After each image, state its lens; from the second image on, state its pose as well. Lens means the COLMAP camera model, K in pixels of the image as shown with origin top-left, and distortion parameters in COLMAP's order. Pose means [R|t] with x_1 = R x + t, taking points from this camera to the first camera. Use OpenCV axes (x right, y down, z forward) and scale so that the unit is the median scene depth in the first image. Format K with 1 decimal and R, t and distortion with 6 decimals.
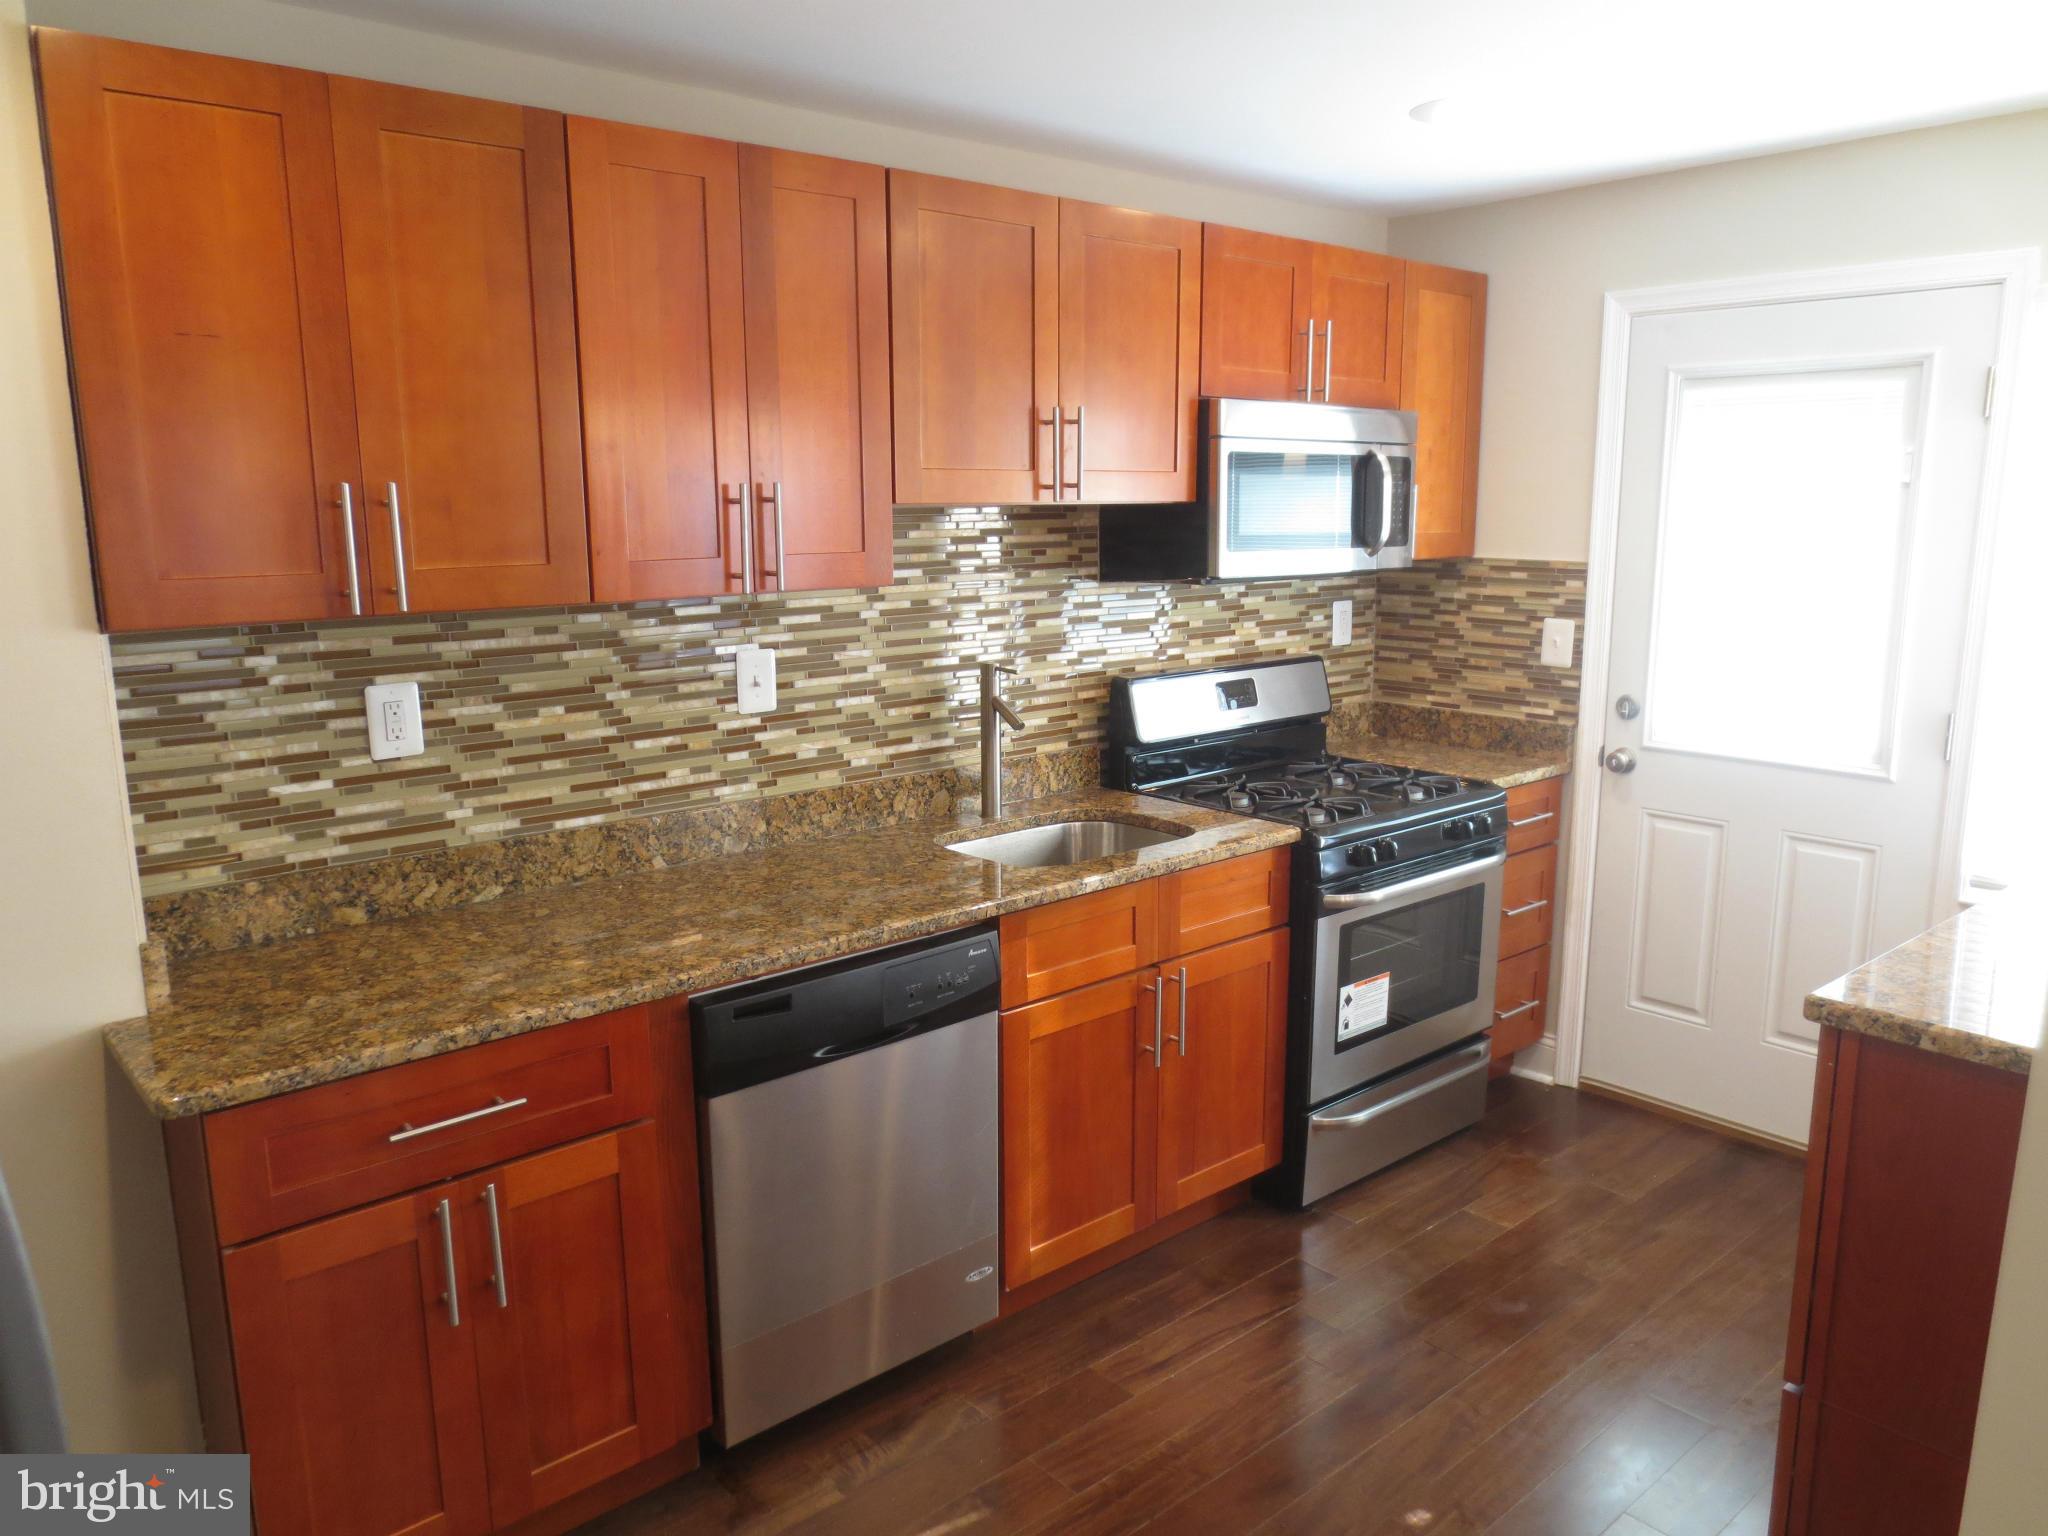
lens RADIAL K [[1470.5, 0, 1024.0], [0, 1470.5, 768.0], [0, 0, 1]] dist [-0.021788, 0.006579]
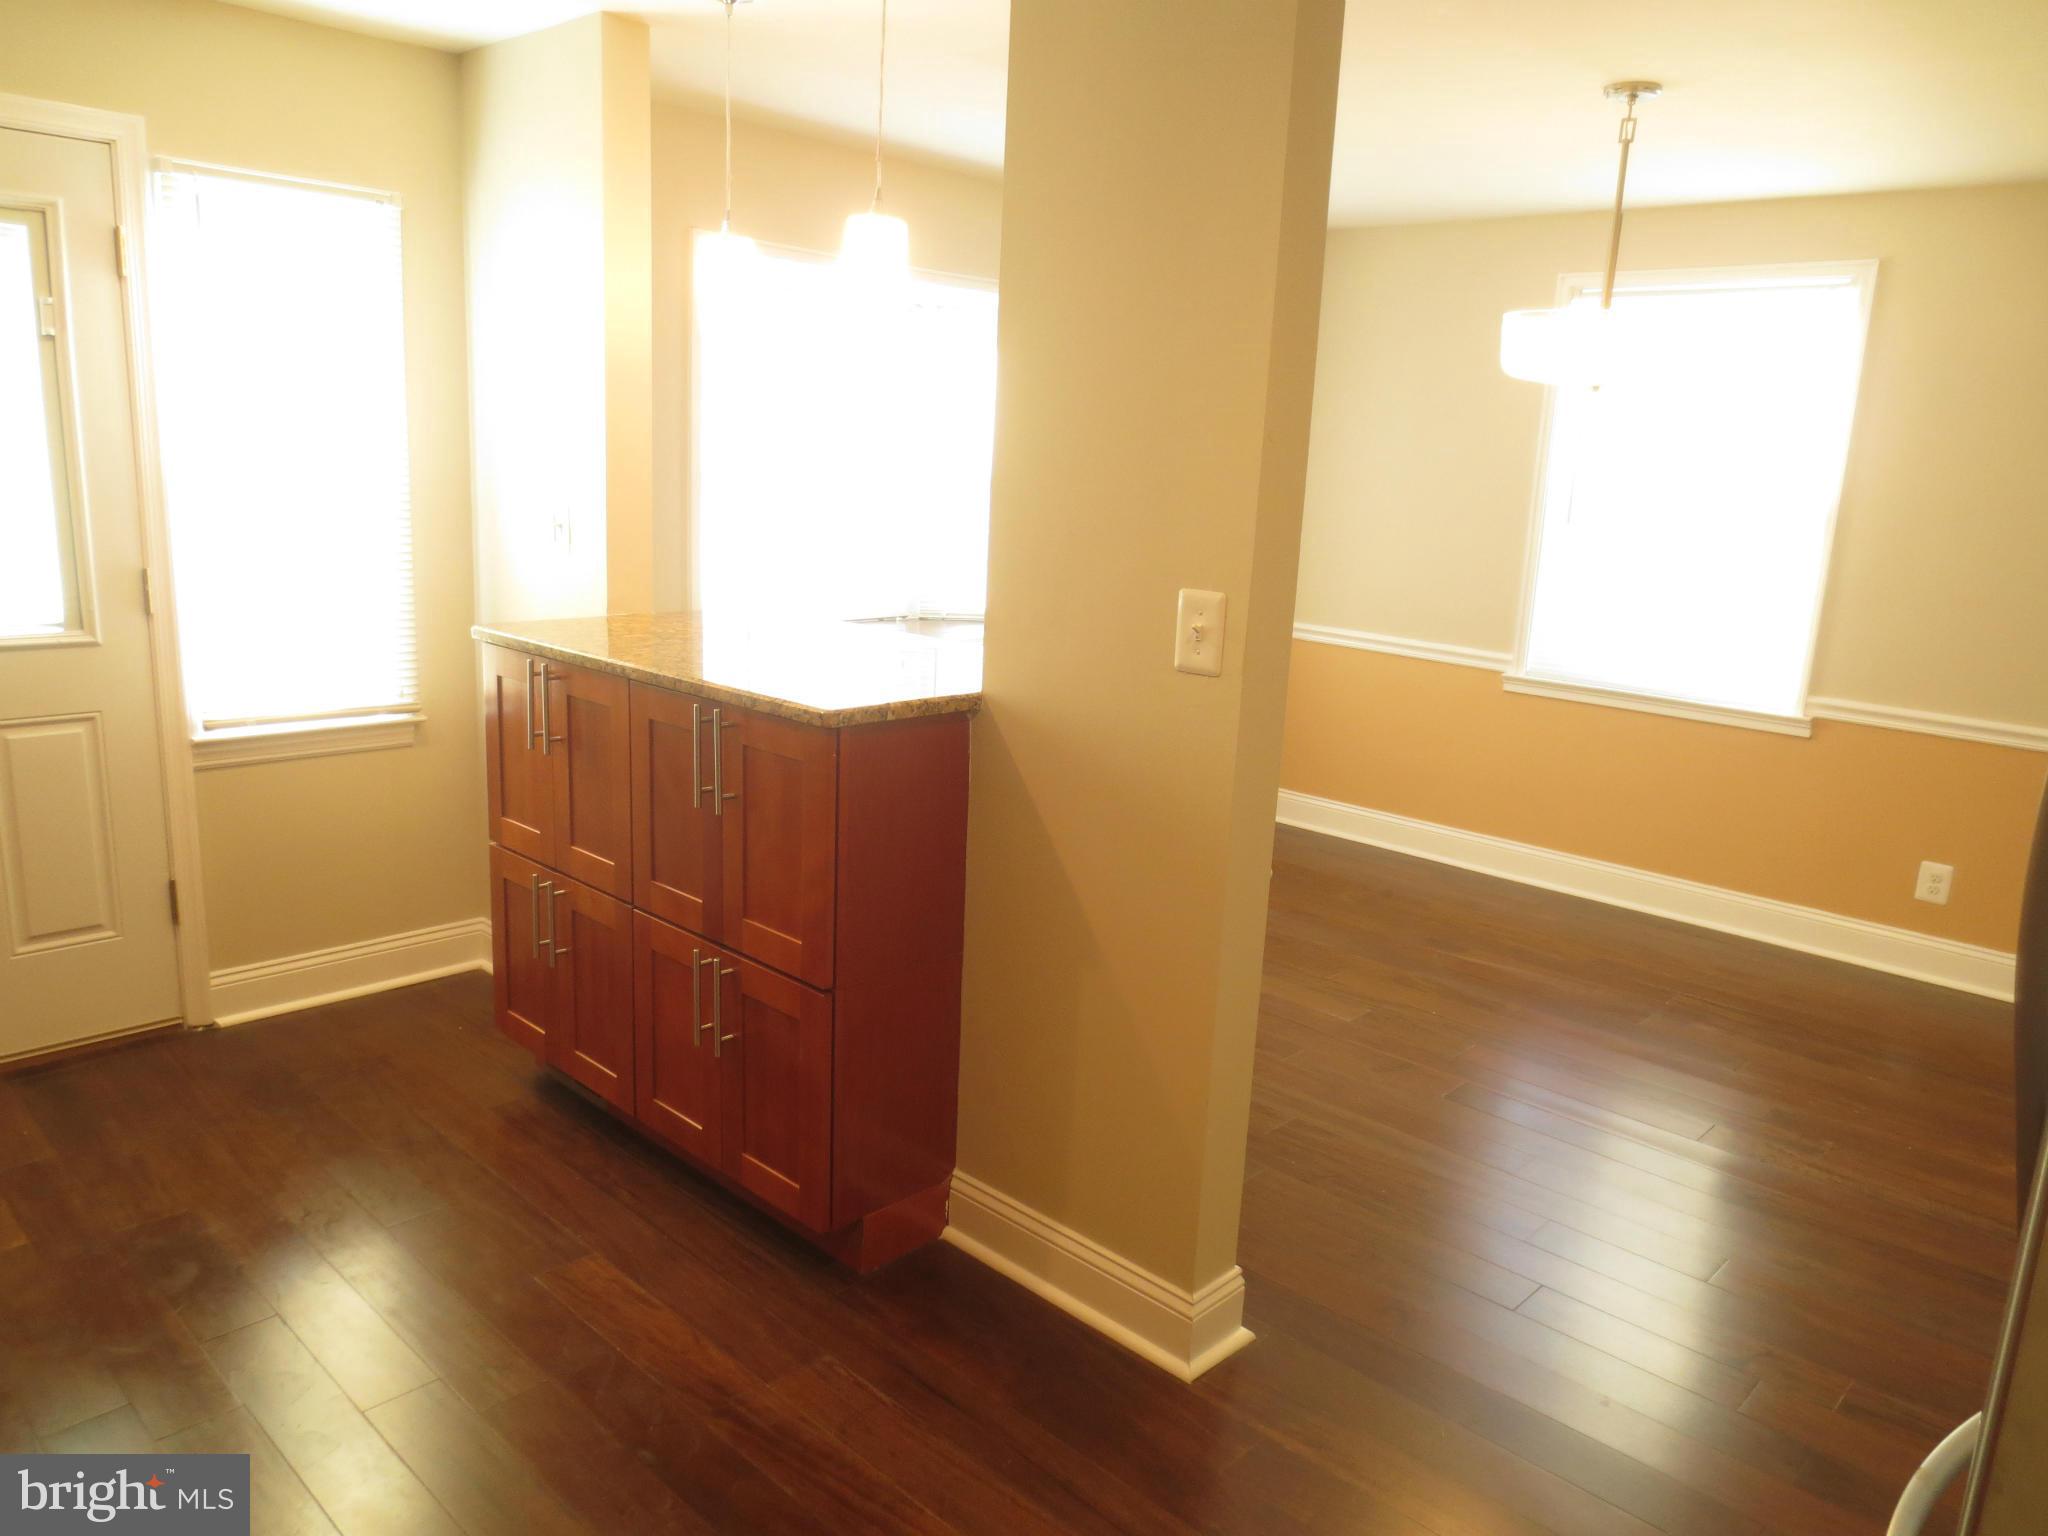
lens RADIAL K [[1470.5, 0, 1024.0], [0, 1470.5, 768.0], [0, 0, 1]] dist [-0.021788, 0.006579]
pose [[-0.077164, -0.213126, 0.973973, -0.443972], [0.145652, 0.963995, 0.222483, -0.039276], [-0.986322, 0.159029, -0.043343, 0.450566]]
